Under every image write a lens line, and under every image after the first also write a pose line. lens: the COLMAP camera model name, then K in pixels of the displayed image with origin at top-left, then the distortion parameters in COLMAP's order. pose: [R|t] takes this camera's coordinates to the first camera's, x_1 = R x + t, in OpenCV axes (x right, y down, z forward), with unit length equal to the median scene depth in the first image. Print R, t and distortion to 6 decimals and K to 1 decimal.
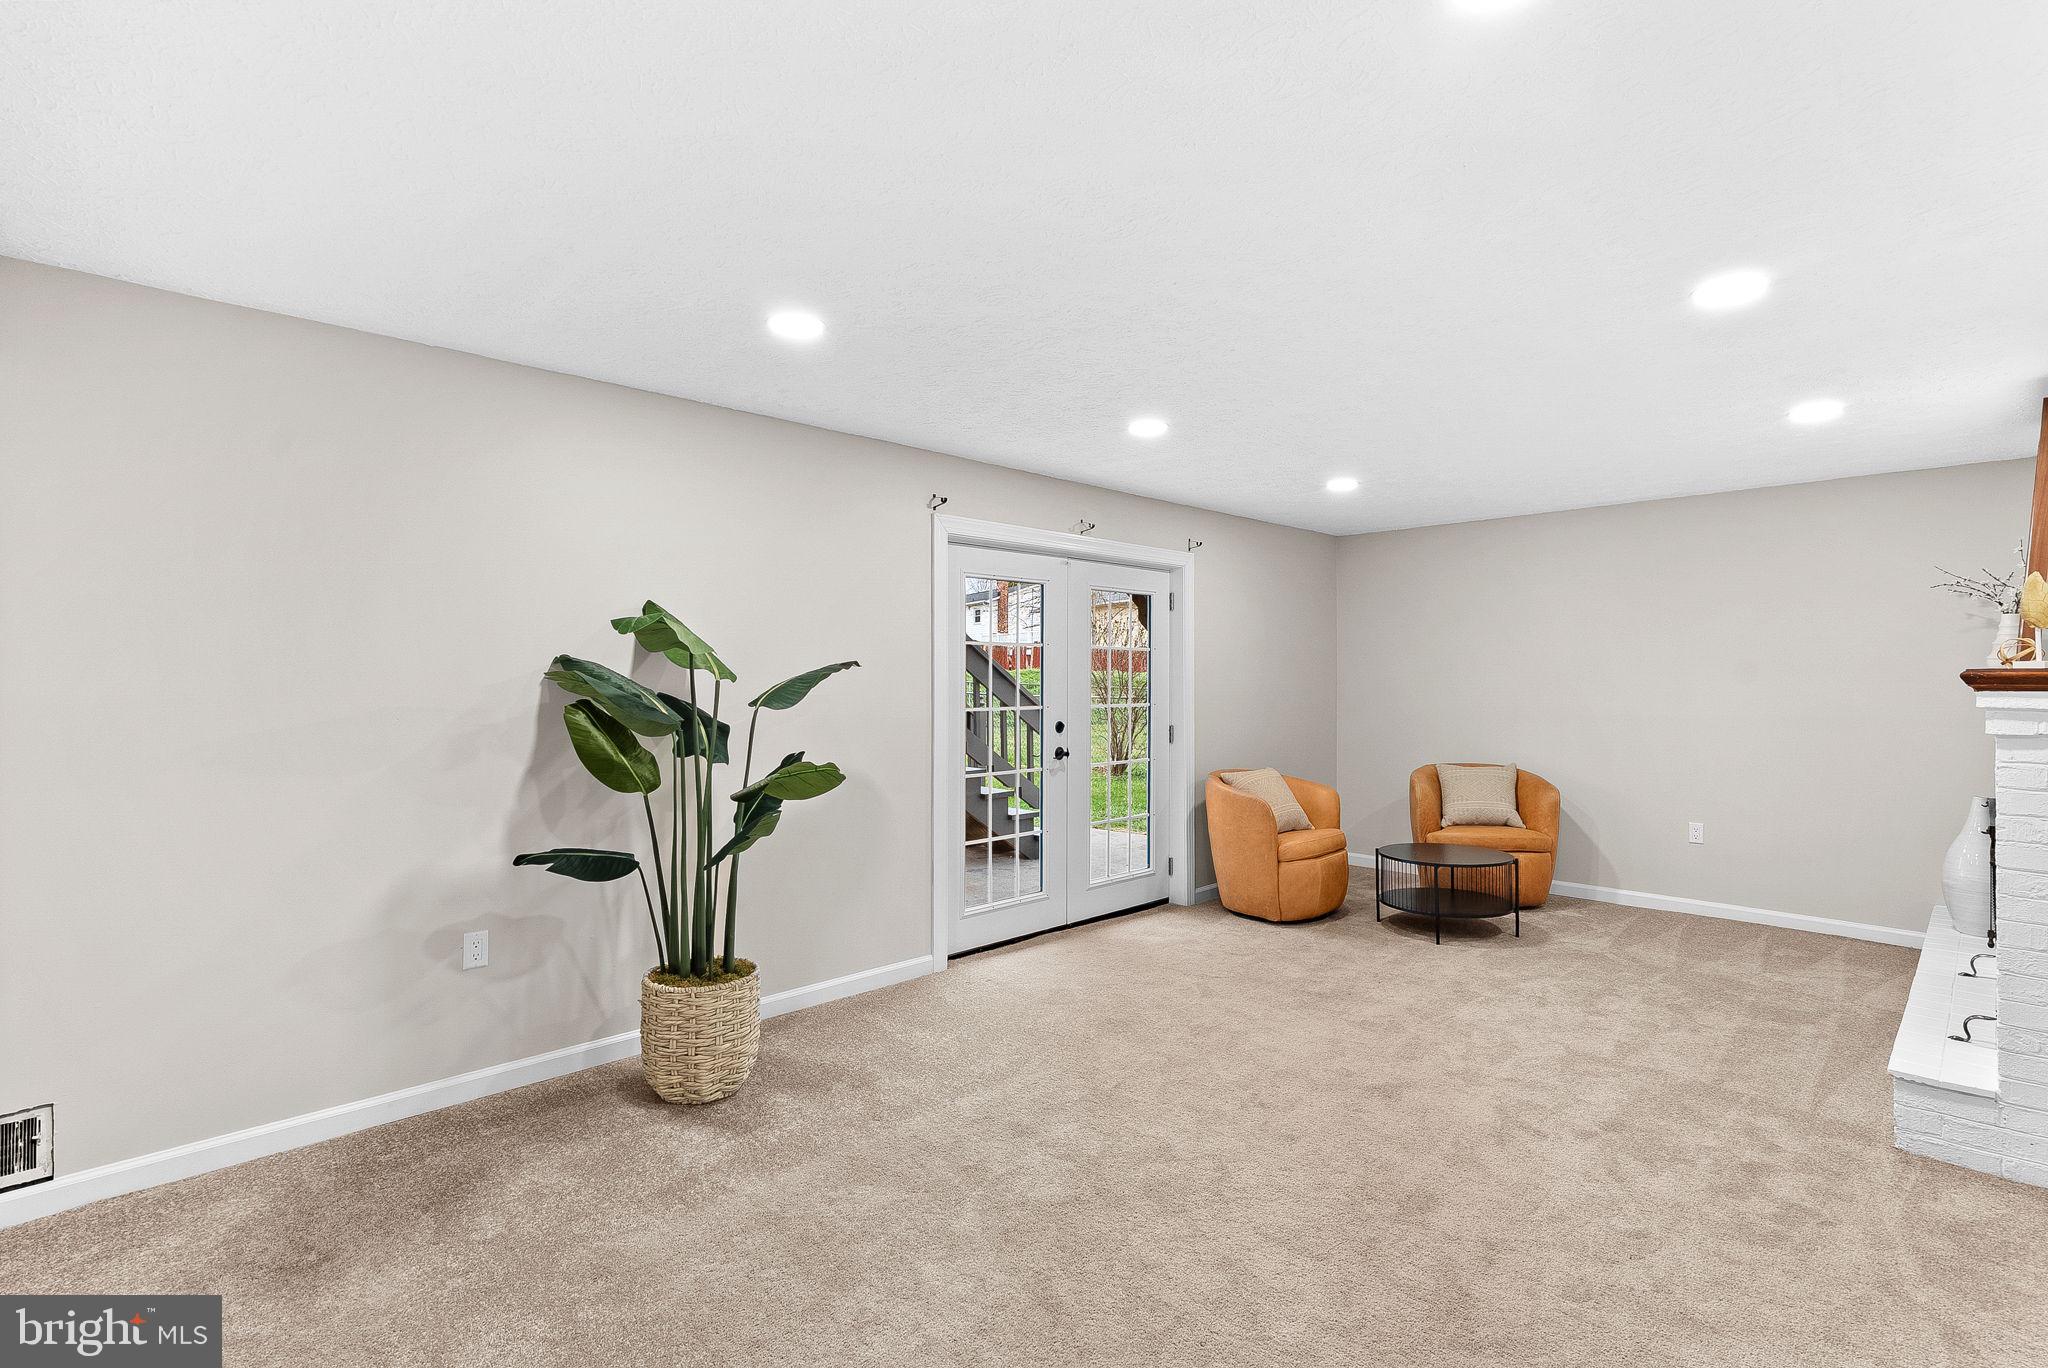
lens RADIAL K [[939.6, 0, 1019.4], [0, 939.6, 682.3], [0, 0, 1]] dist [-0.009386, 0.005111]
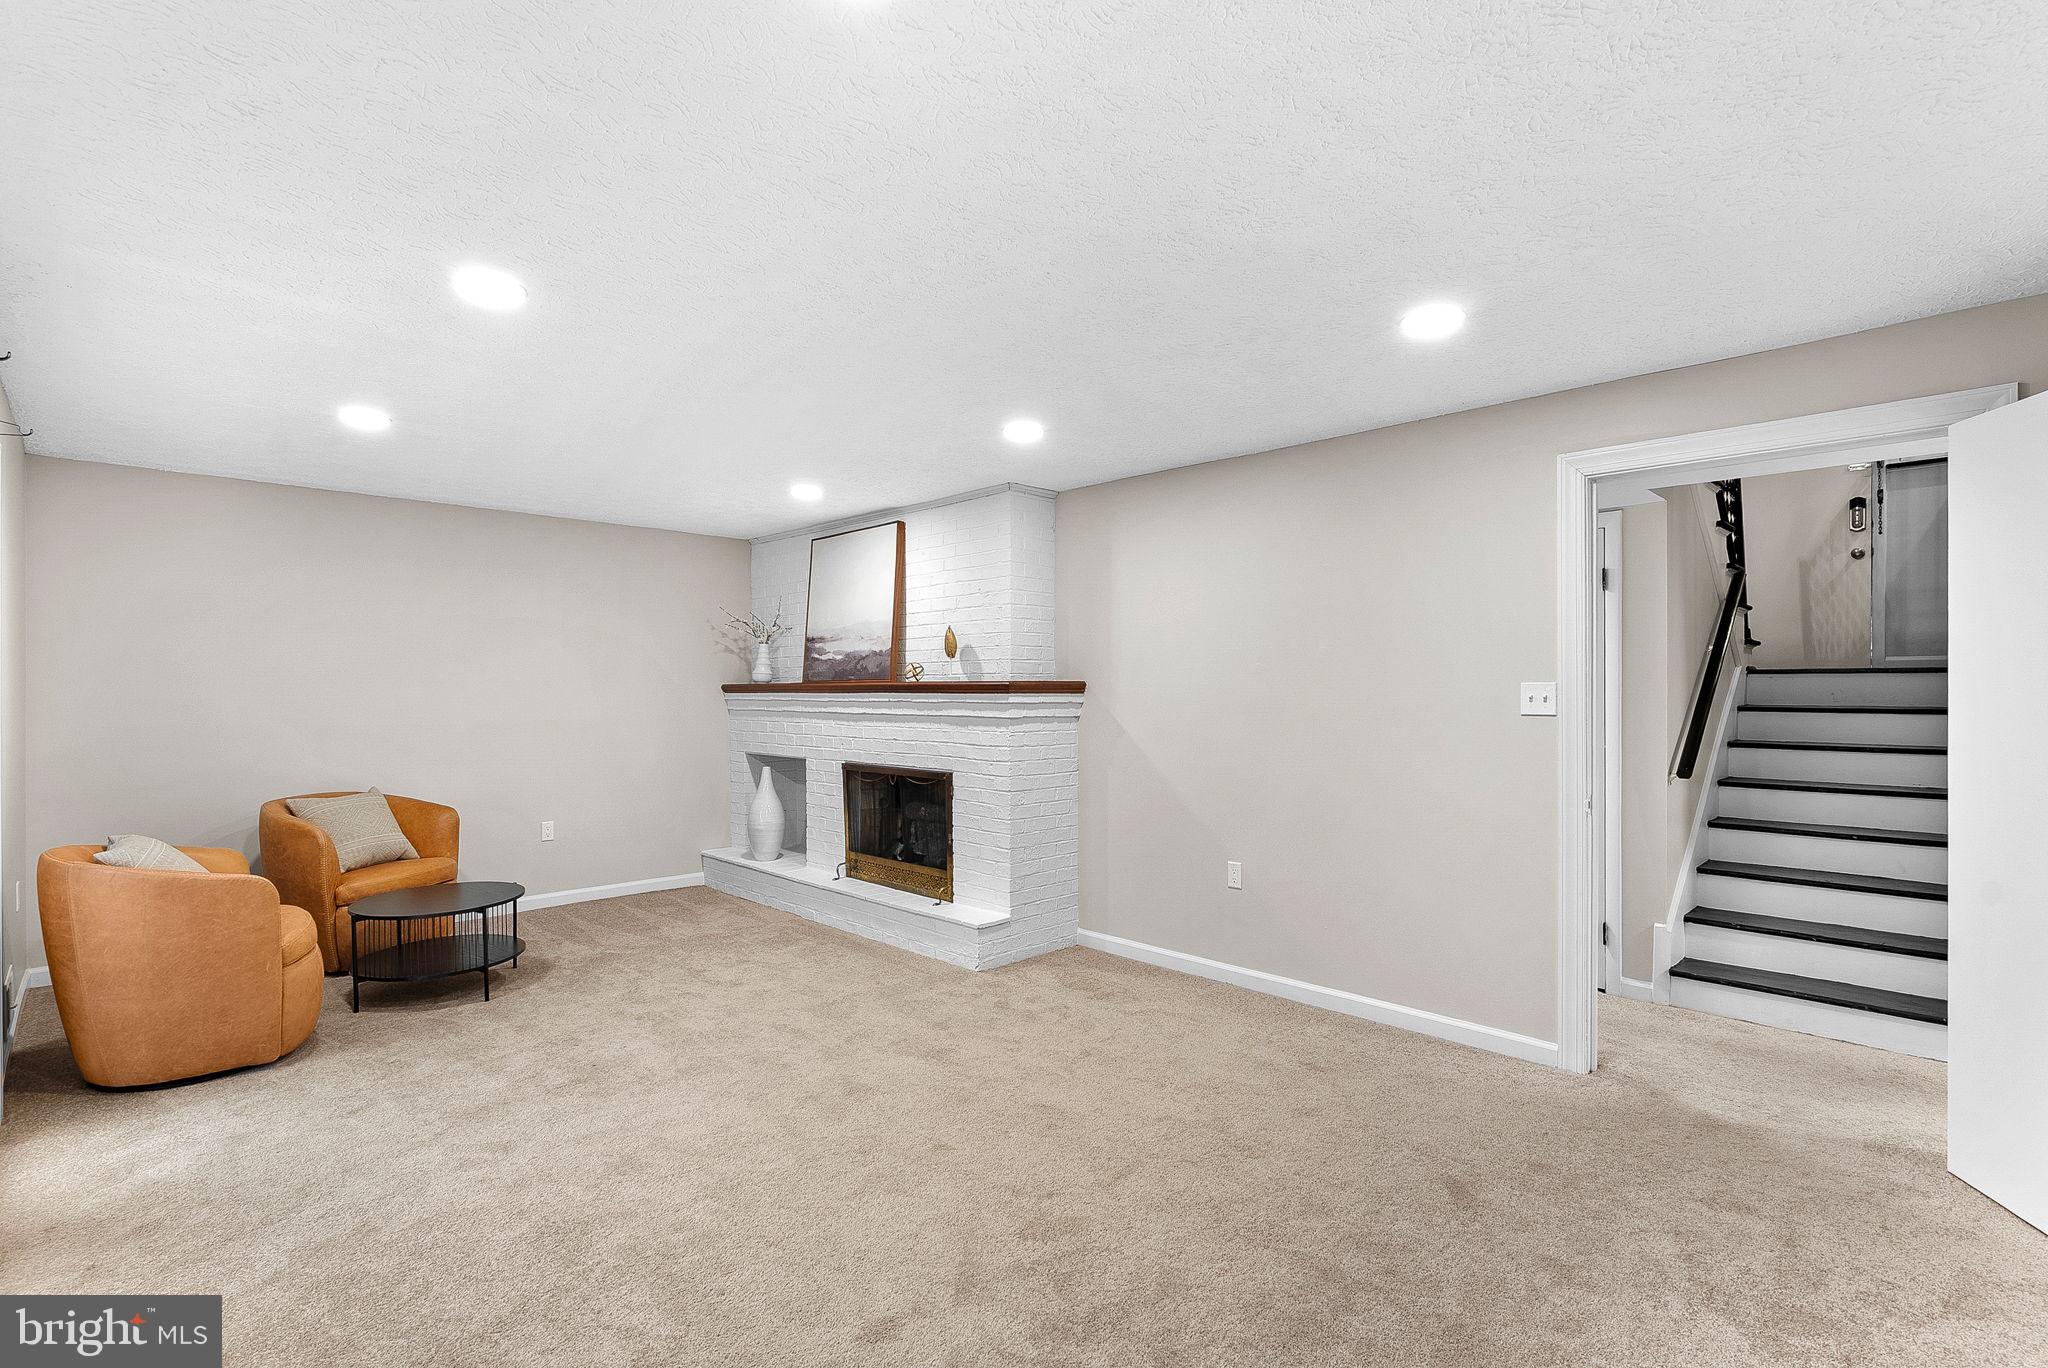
lens RADIAL K [[939.6, 0, 1024.3], [0, 939.6, 684.0], [0, 0, 1]] dist [-0.009386, 0.005111]
pose [[-0.000336, 0.004325, 0.999991, -0.433529], [0.006901, 0.999967, -0.004323, 0.000572], [-0.999976, 0.006900, -0.000366, 0.558265]]
